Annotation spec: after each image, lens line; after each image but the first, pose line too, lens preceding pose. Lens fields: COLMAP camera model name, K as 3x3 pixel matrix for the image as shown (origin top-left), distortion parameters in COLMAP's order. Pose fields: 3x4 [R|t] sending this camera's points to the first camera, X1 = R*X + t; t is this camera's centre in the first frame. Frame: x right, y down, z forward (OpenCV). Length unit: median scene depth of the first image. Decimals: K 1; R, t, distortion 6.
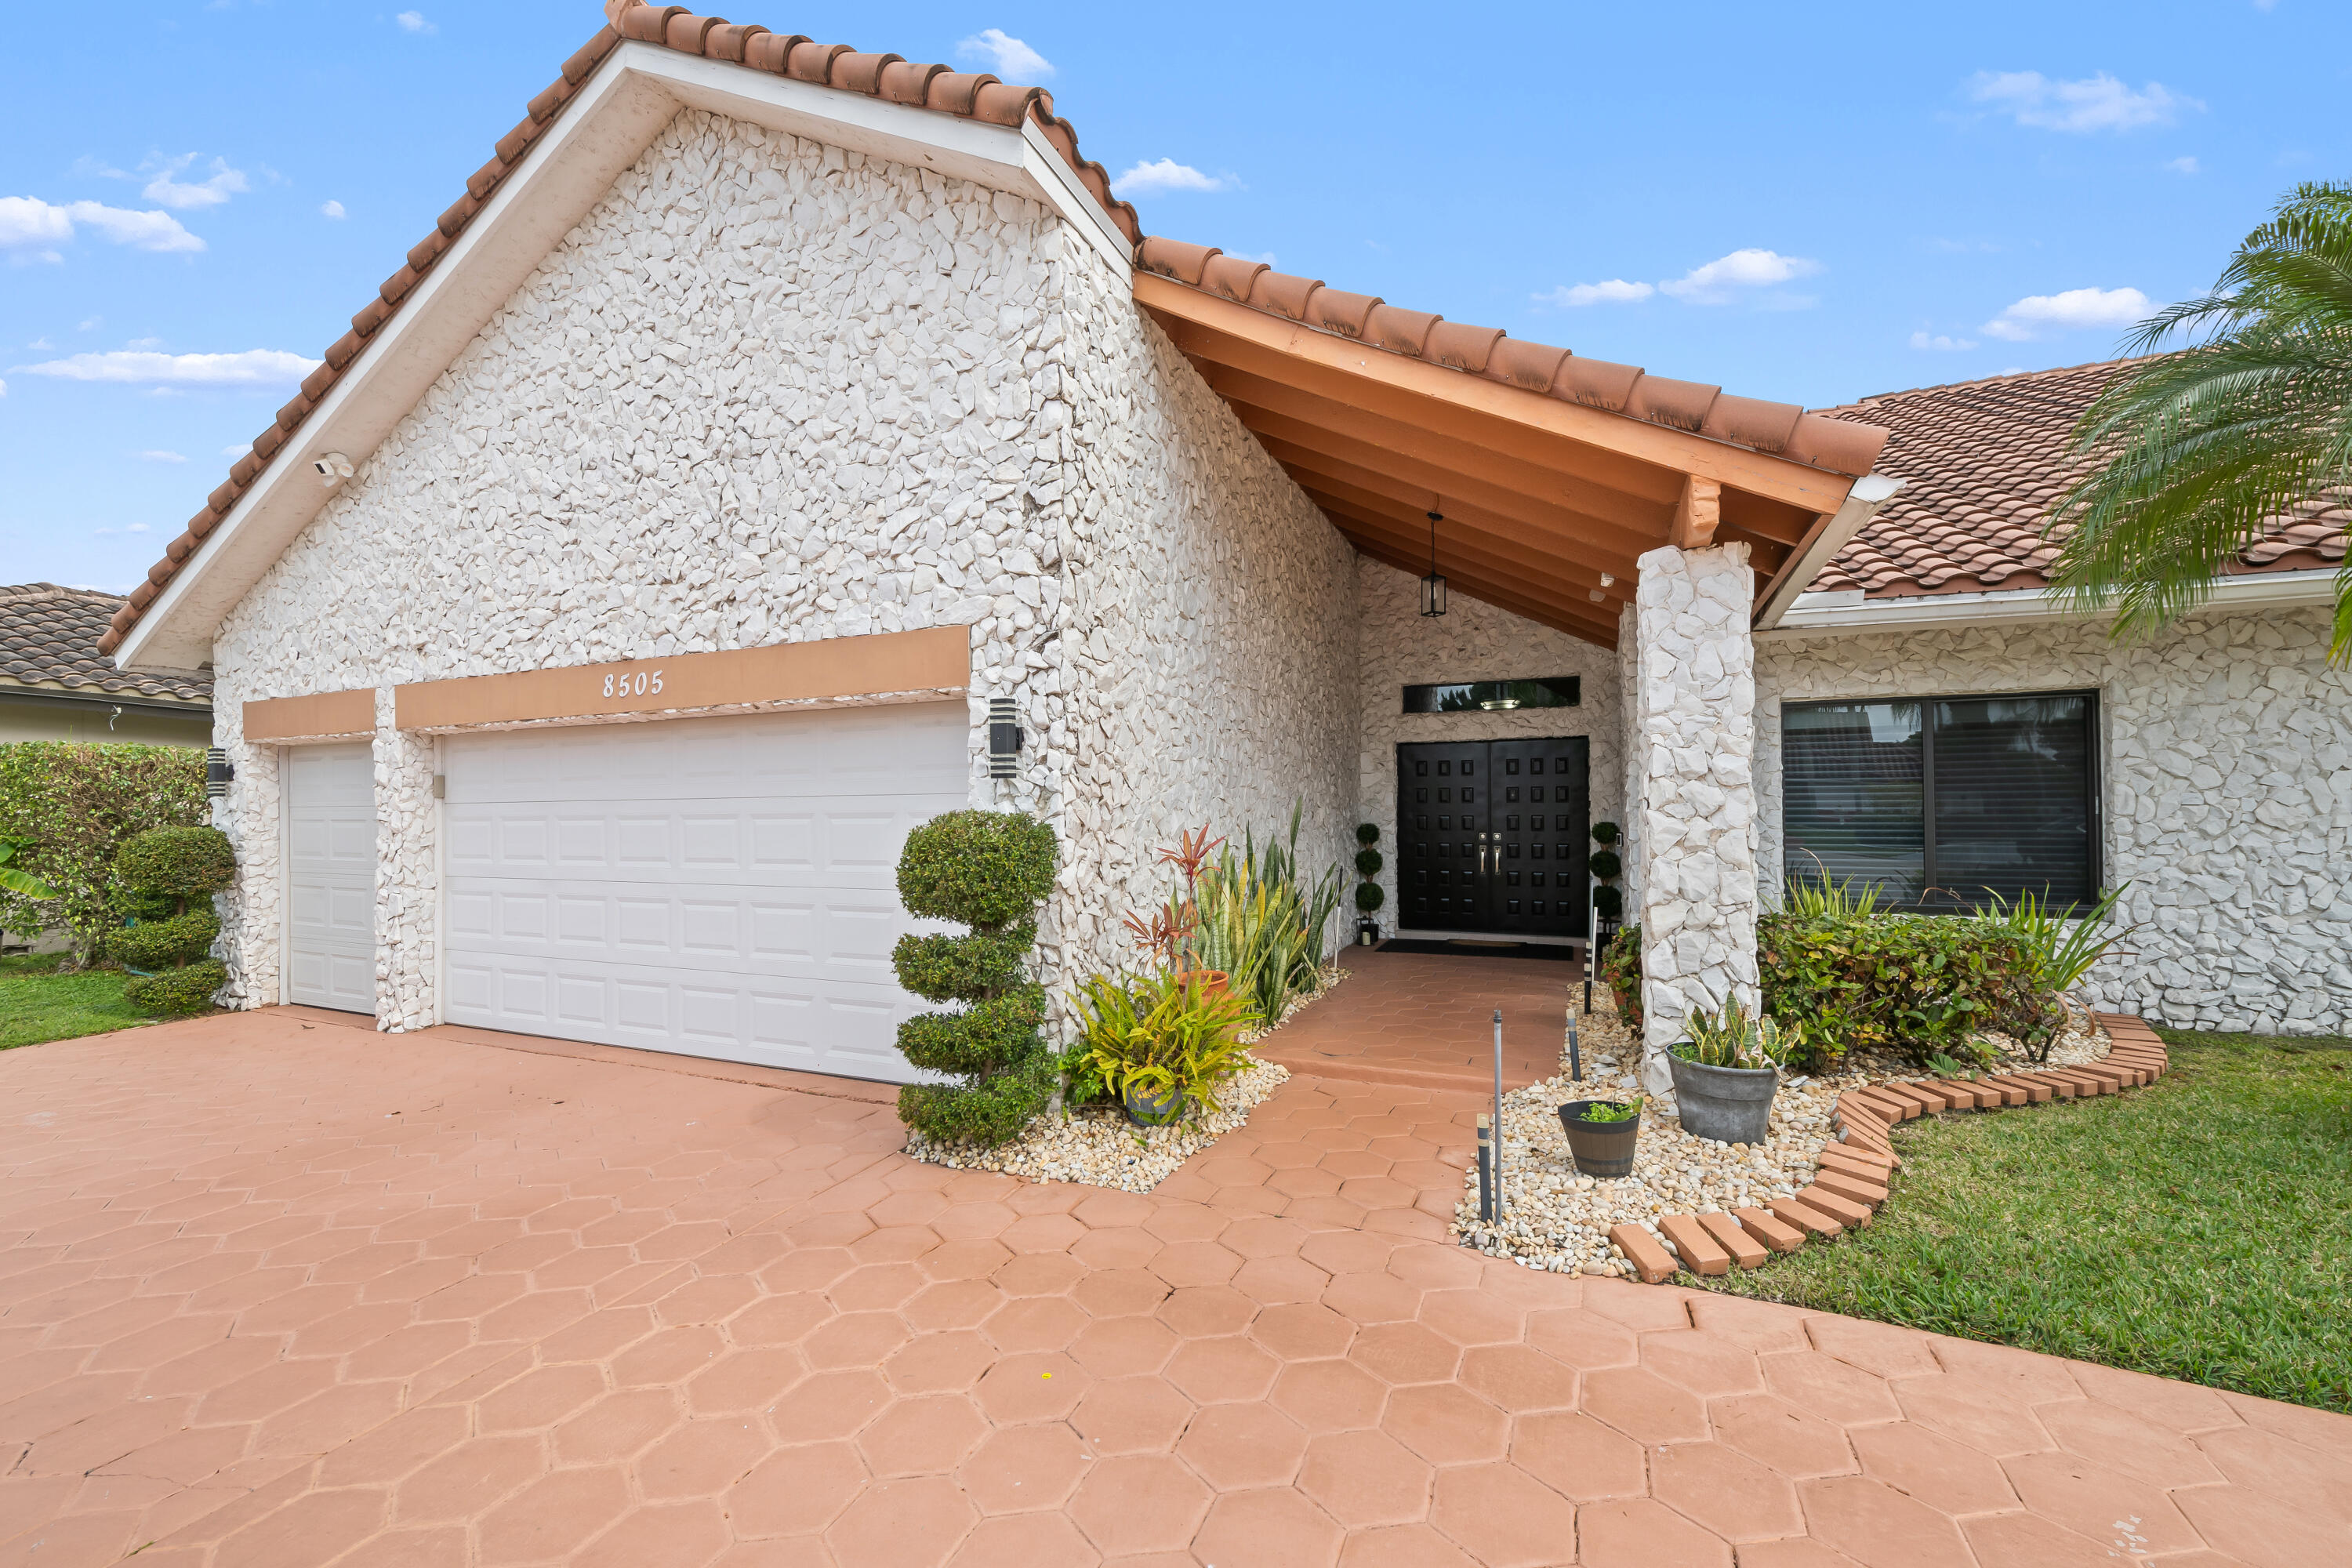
lens RADIAL K [[941.8, 0, 1186.0], [0, 941.8, 788.2], [0, 0, 1]] dist [-0.001986, -0.000768]
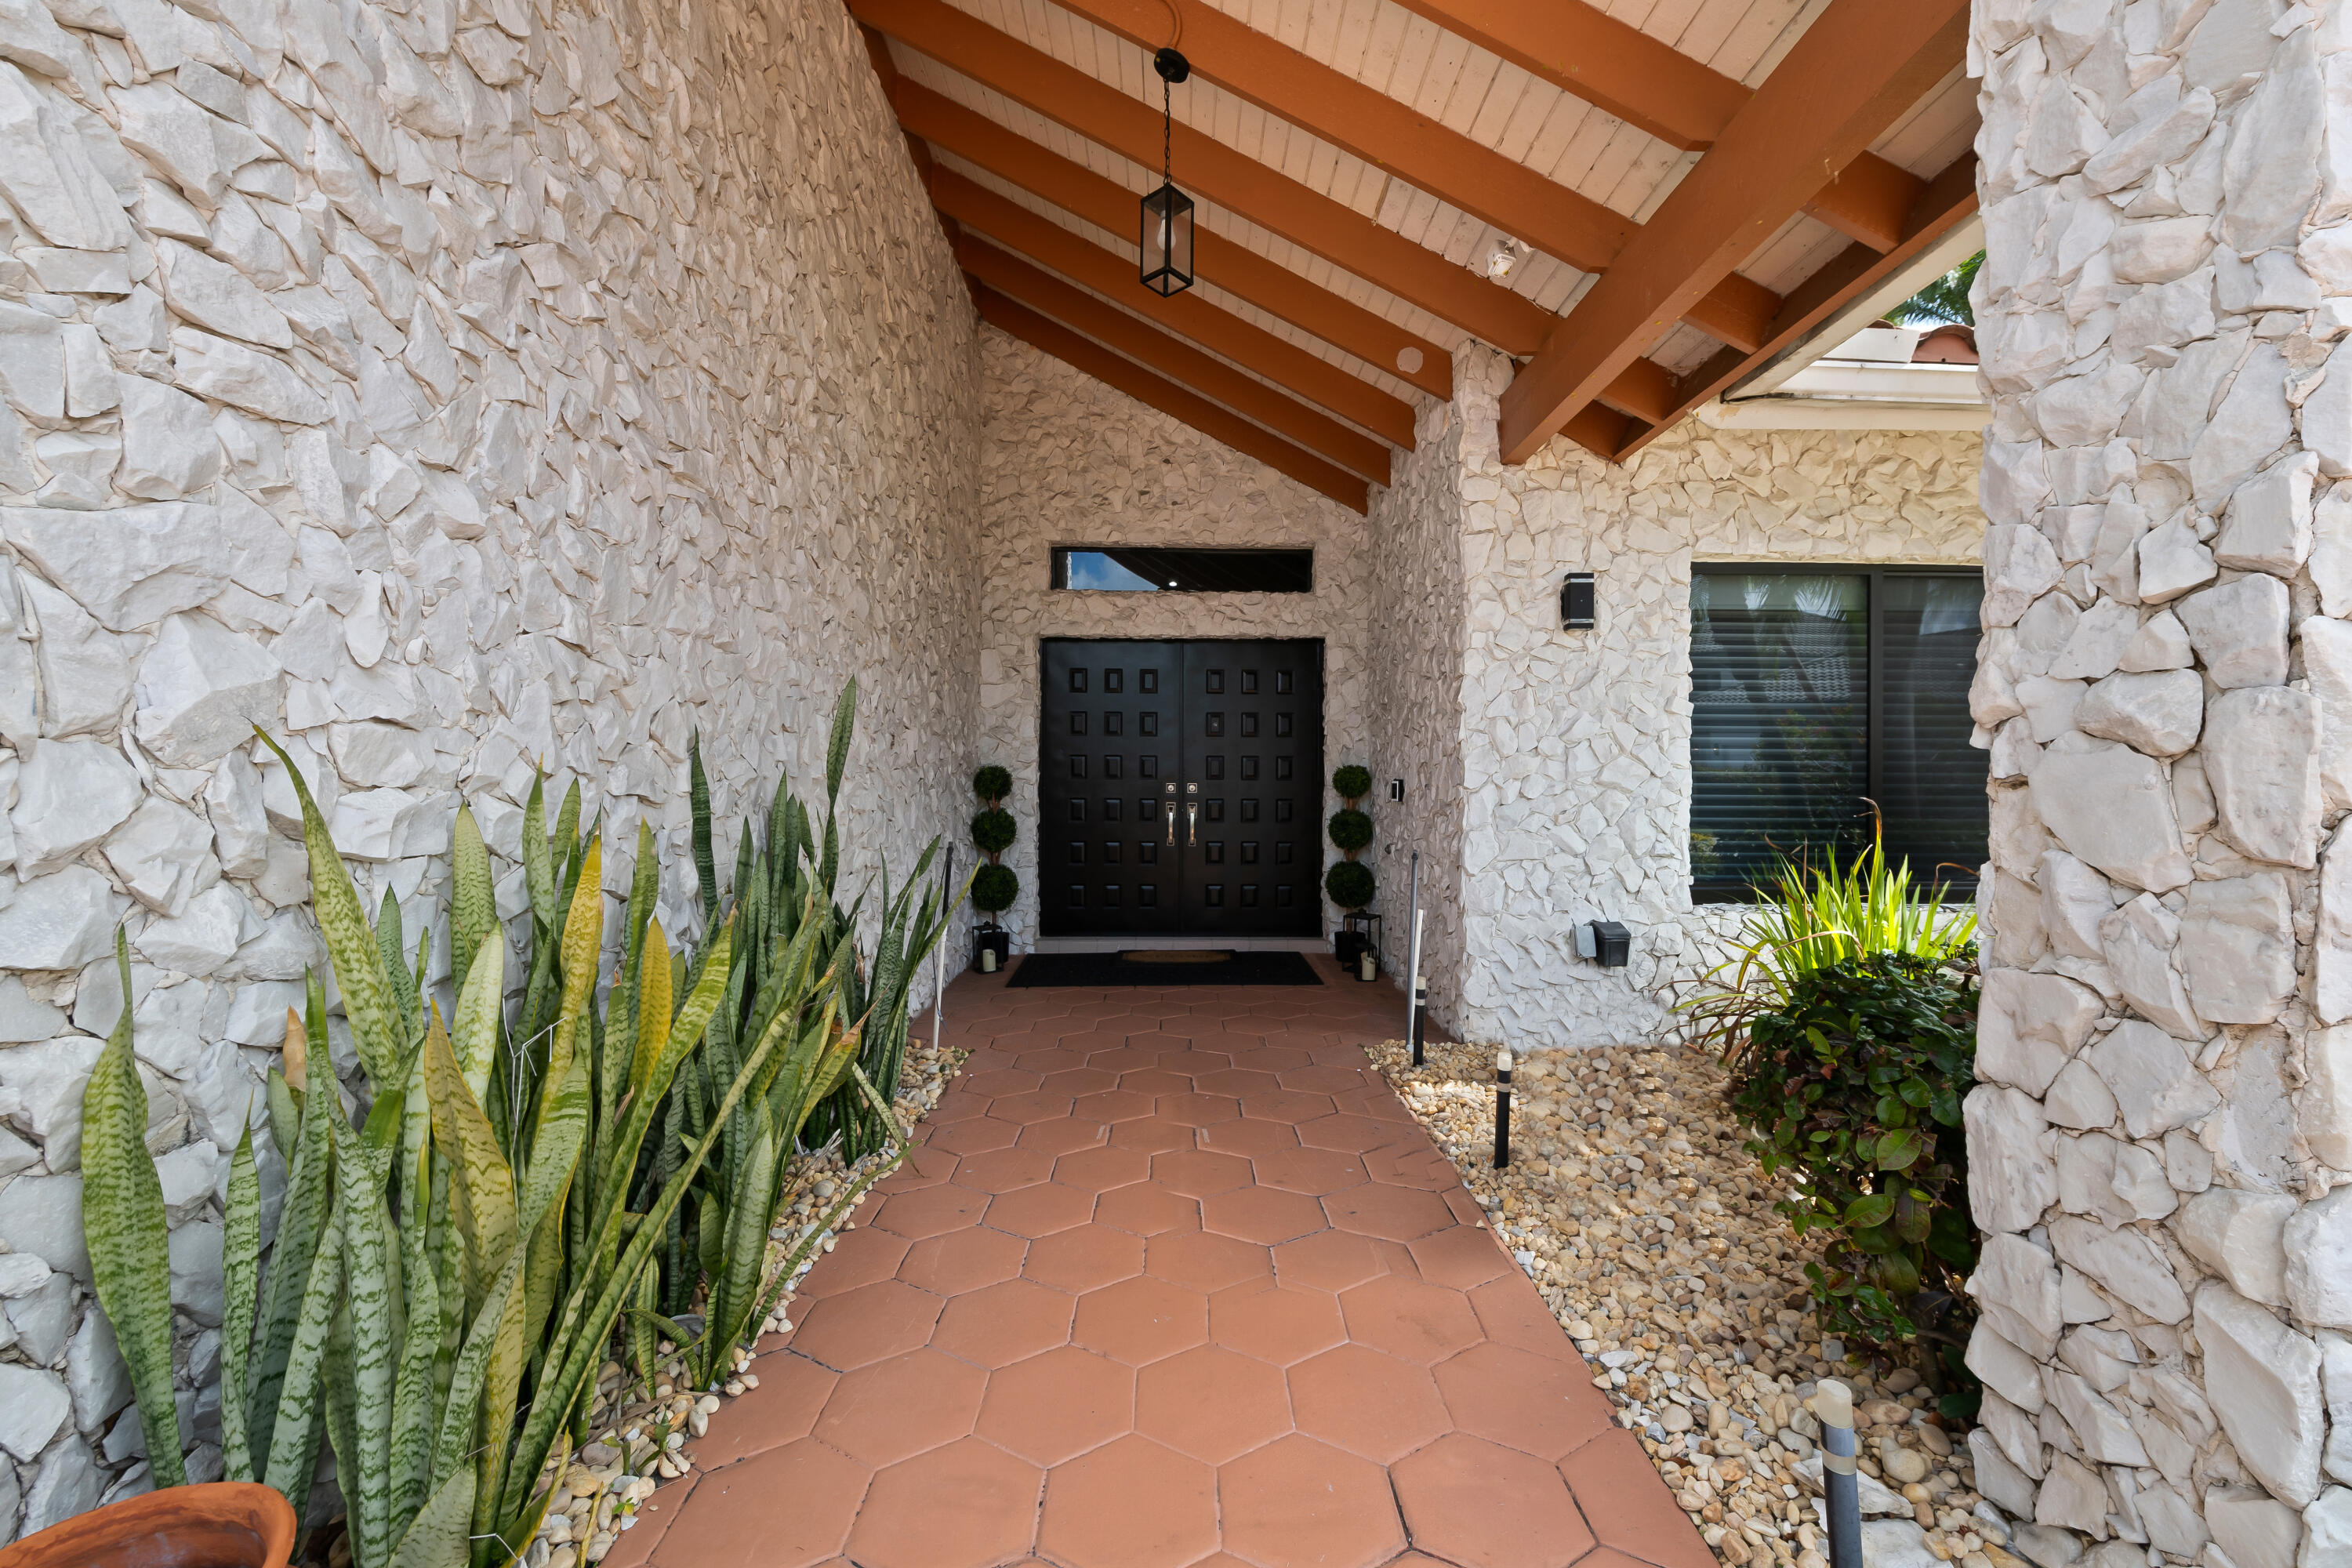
lens RADIAL K [[941.8, 0, 1186.0], [0, 941.8, 788.2], [0, 0, 1]] dist [-0.001986, -0.000768]
pose [[0.914392, 0.003034, 0.404818, 0.066153], [-0.019100, 0.999182, 0.035653, 0.029199], [-0.404378, -0.040333, 0.913702, 0.422078]]
